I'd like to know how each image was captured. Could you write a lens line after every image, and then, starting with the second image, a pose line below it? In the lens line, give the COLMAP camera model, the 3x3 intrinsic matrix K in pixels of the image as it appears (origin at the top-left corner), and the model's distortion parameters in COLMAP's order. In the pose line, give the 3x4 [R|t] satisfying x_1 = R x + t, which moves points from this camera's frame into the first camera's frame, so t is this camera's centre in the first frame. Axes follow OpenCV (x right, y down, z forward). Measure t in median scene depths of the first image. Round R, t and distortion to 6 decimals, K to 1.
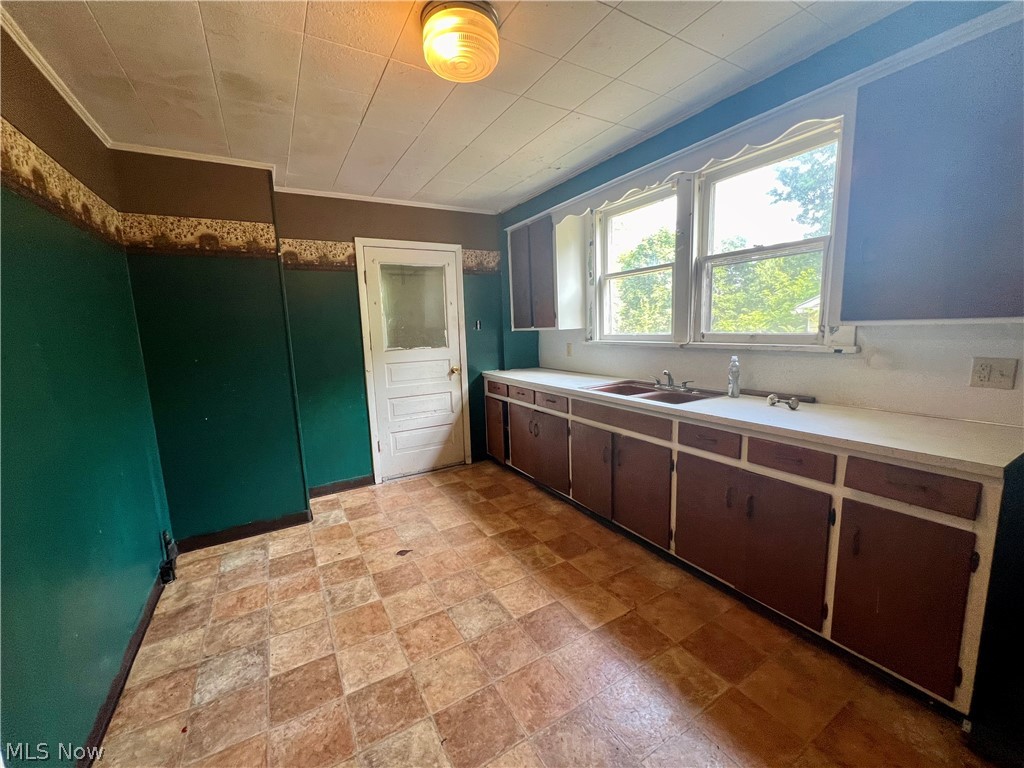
lens RADIAL K [[412.4, 0, 512.0], [0, 412.4, 384.0], [0, 0, 1]] dist [-0.000193, 0.000462]
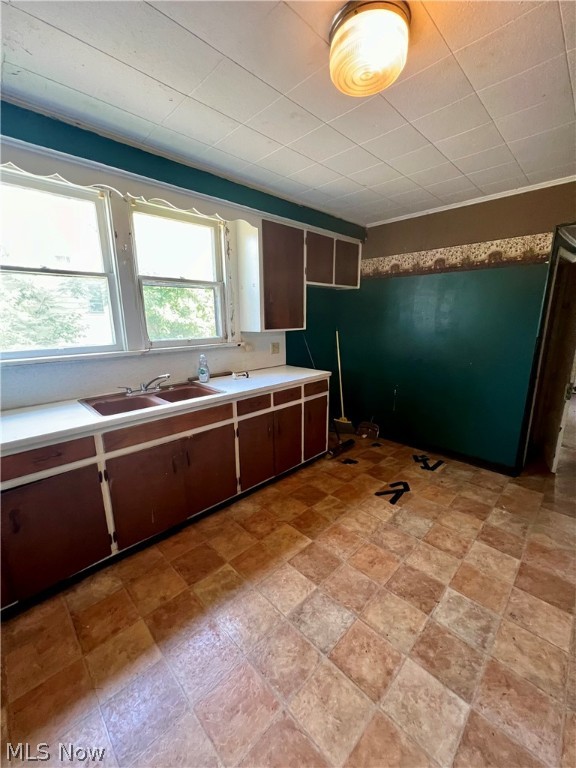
lens RADIAL K [[305.2, 0, 286.3], [0, 305.2, 395.1], [0, 0, 1]] dist [0.000290, -0.007242]
pose [[-0.249123, -0.184335, 0.950767, -0.754746], [0.164603, 0.959377, 0.229134, -0.167818], [-0.954381, 0.213581, -0.208660, 1.268746]]
